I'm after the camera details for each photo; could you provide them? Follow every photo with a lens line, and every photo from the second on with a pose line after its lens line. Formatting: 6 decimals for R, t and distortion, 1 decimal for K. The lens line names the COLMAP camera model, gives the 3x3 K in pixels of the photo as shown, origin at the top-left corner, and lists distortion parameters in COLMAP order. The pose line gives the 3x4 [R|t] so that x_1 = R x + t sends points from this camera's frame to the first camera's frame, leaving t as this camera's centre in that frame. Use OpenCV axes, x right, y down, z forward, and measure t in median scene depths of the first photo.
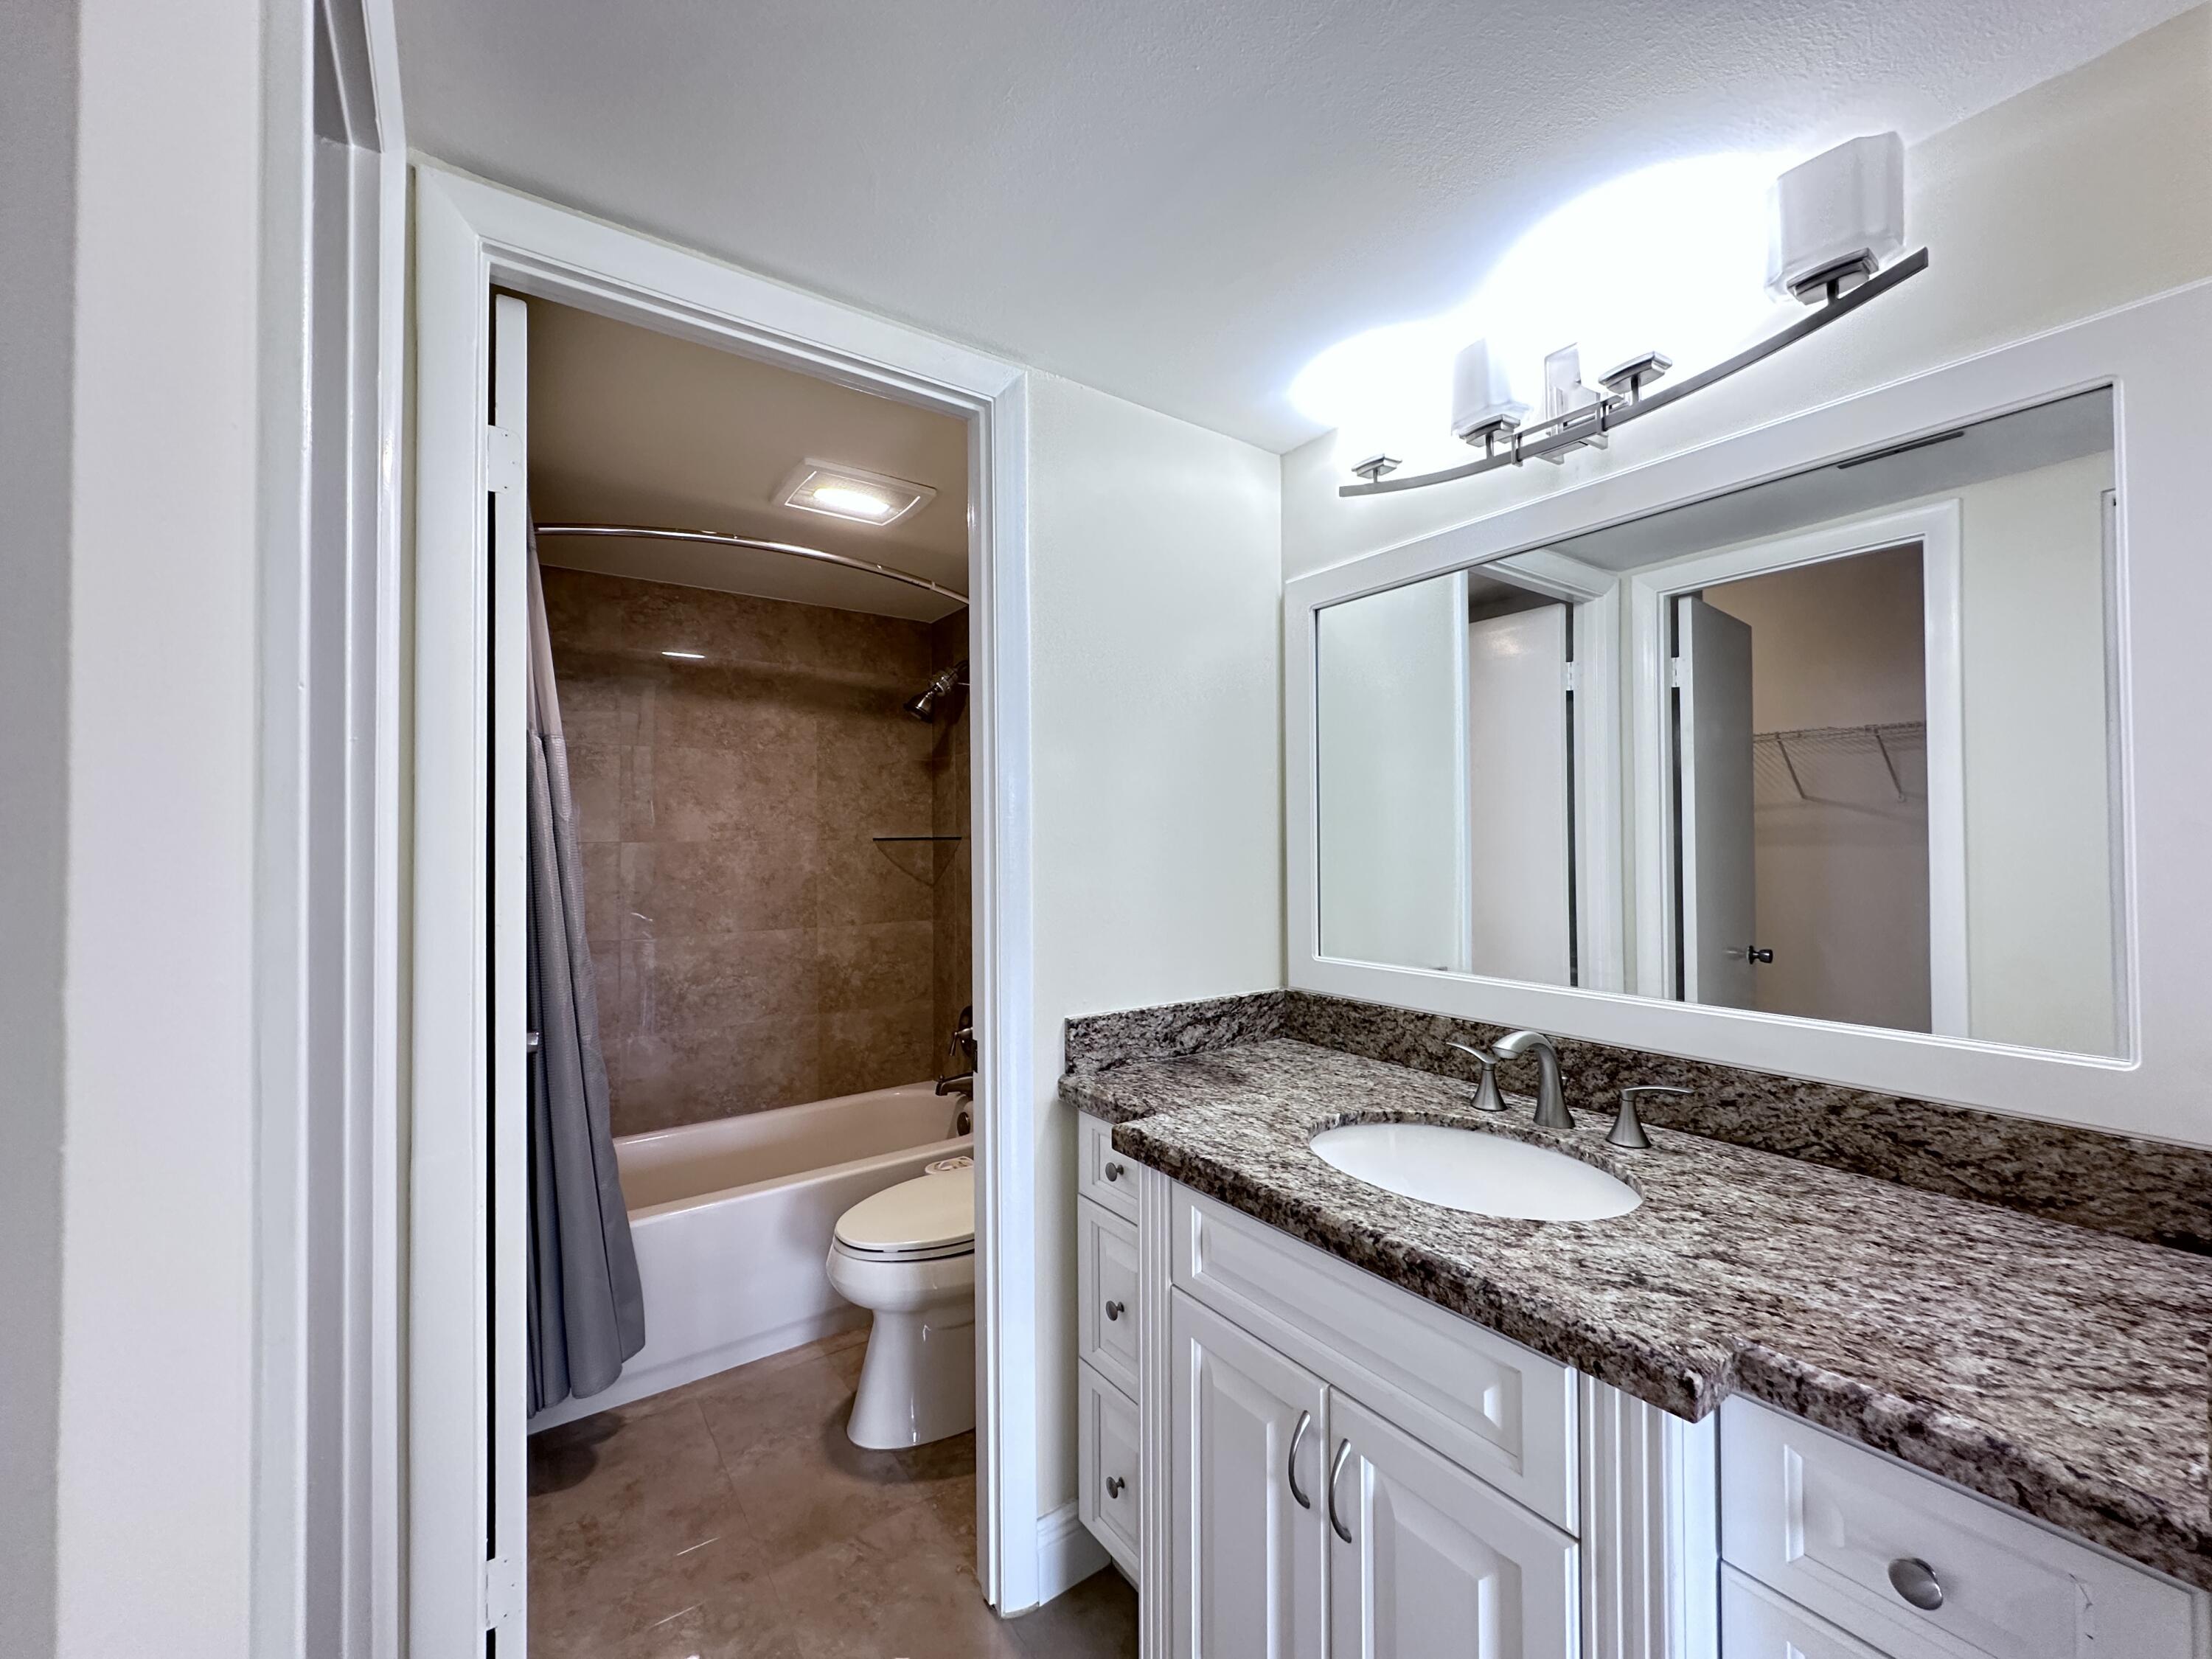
lens RADIAL K [[890.3, 0, 1106.0], [0, 890.3, 829.5], [0, 0, 1]] dist [0.004079, 0.000293]
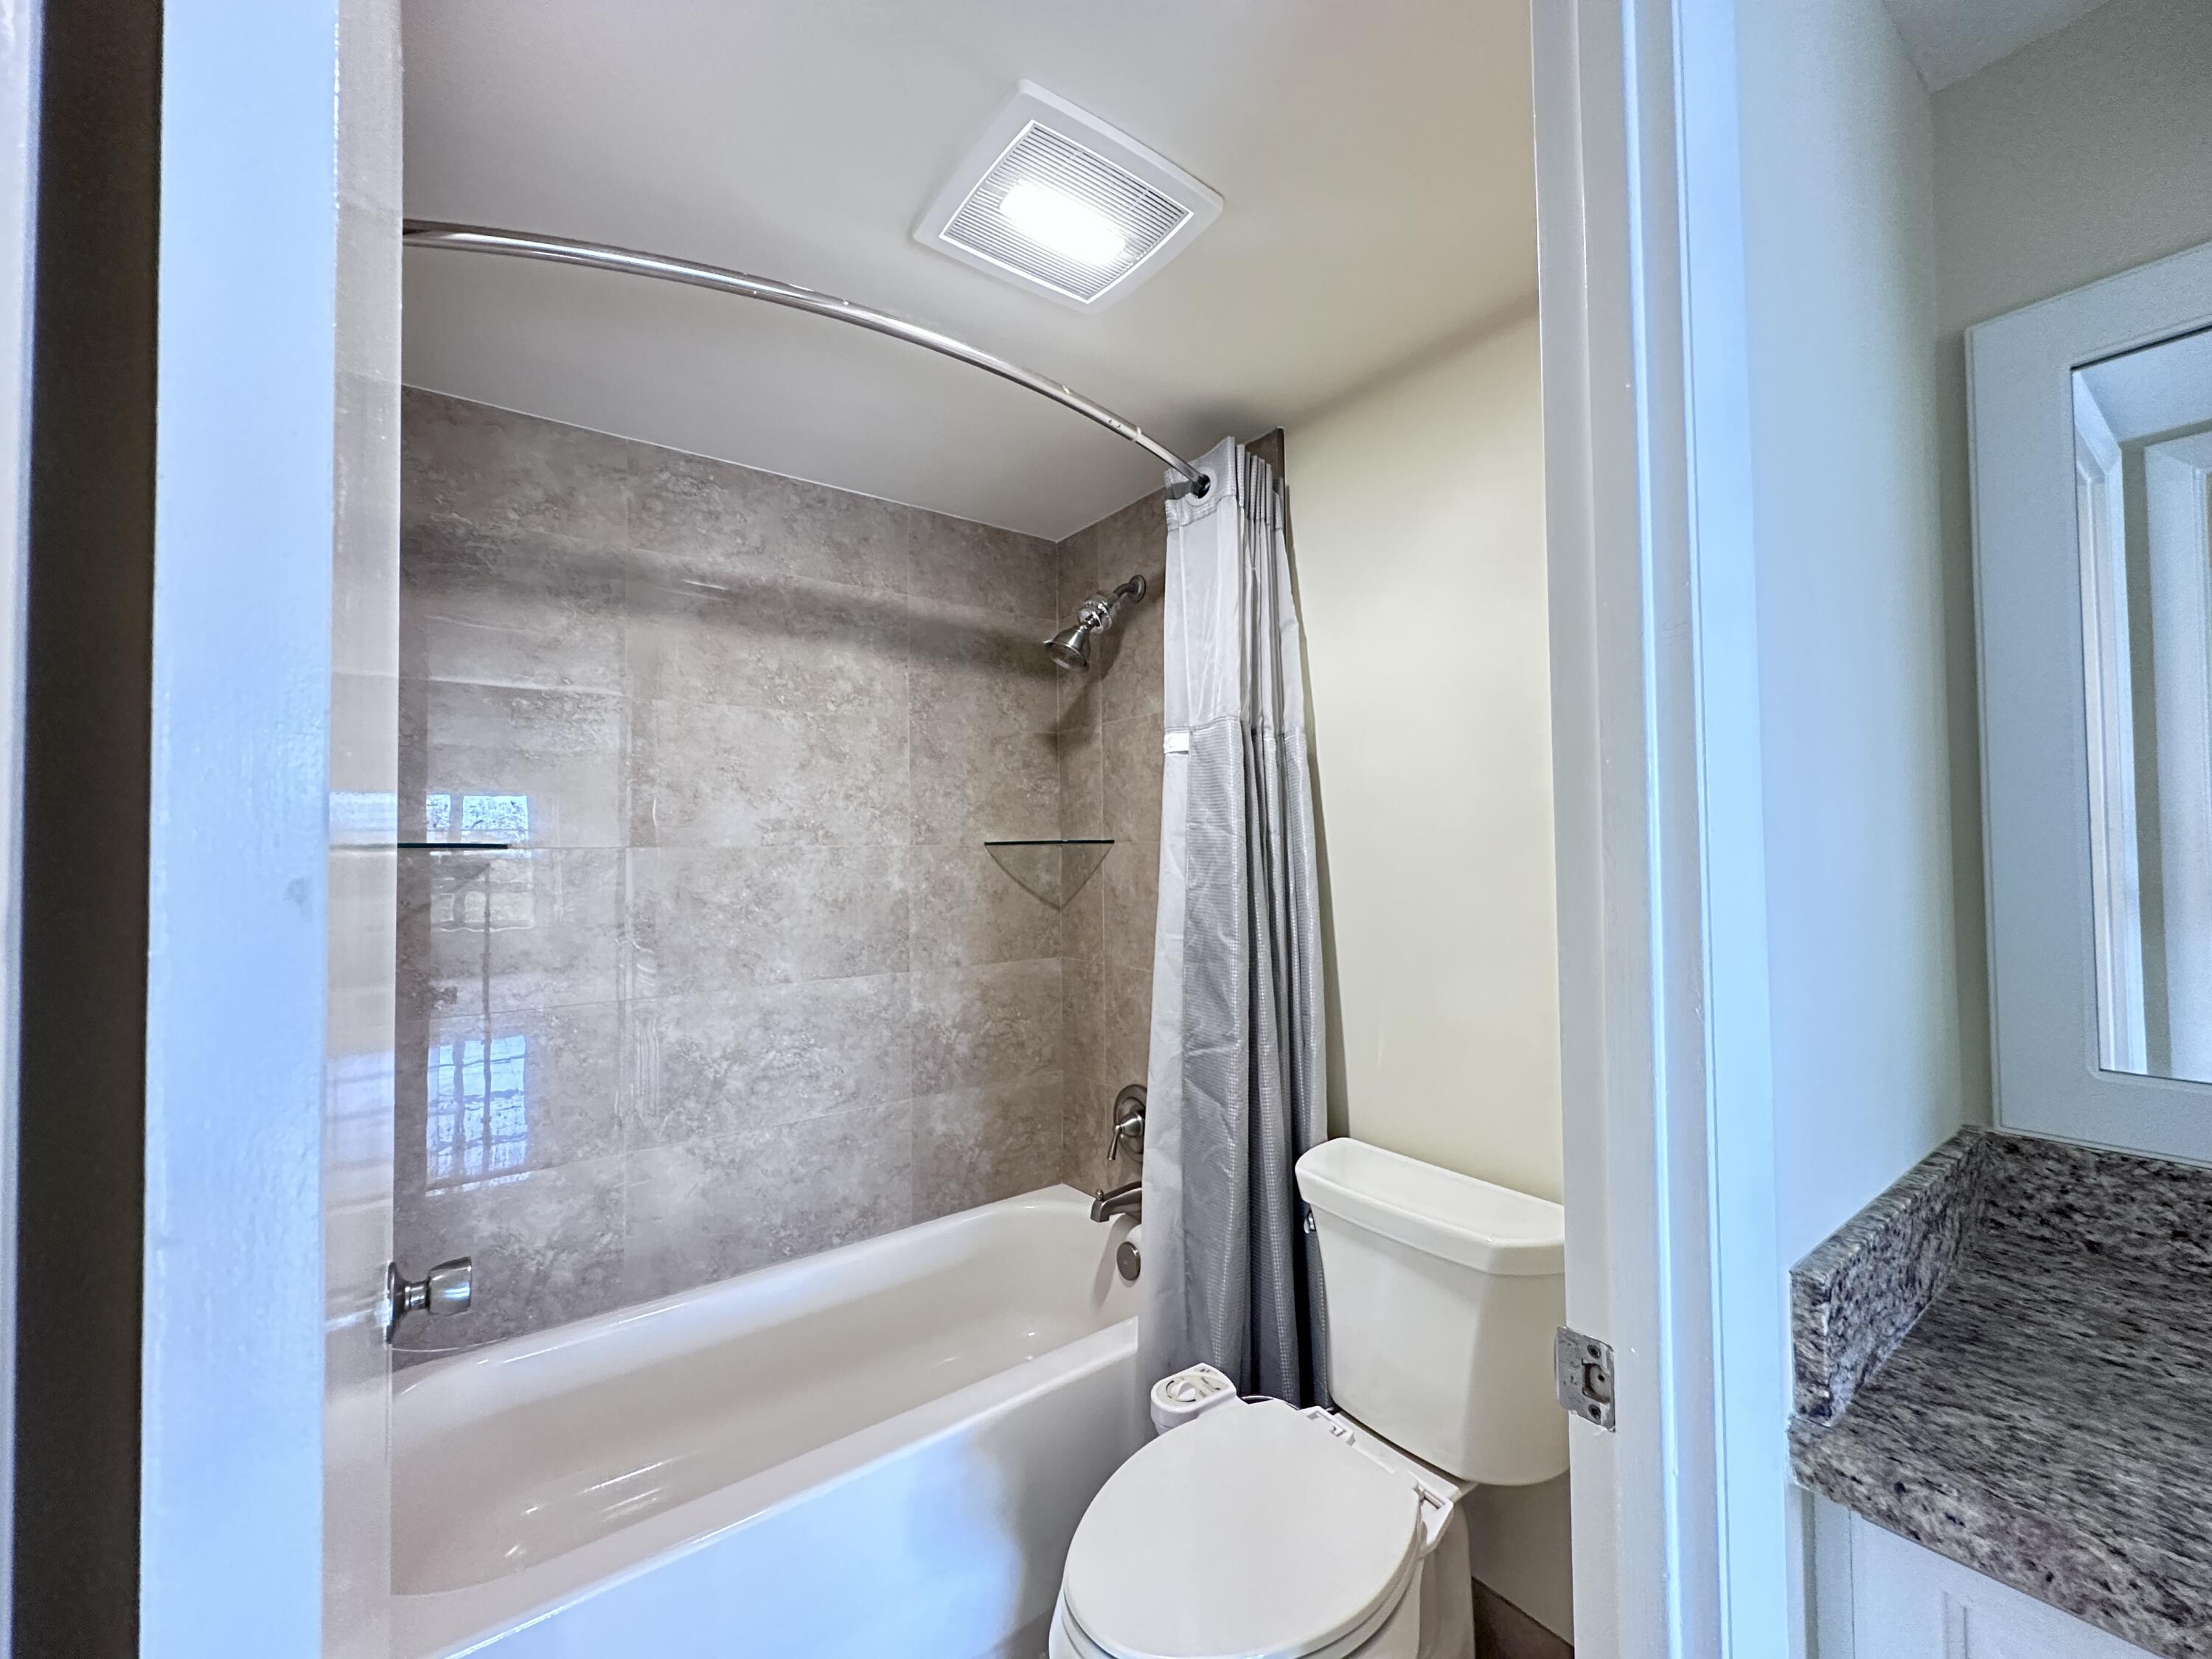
lens RADIAL K [[890.3, 0, 1106.0], [0, 890.3, 829.5], [0, 0, 1]] dist [0.004079, 0.000293]
pose [[0.999770, -0.003189, 0.021224, -0.192189], [0.003411, 0.999940, -0.010451, 0.008008], [-0.021190, 0.010521, 0.999720, 0.316631]]
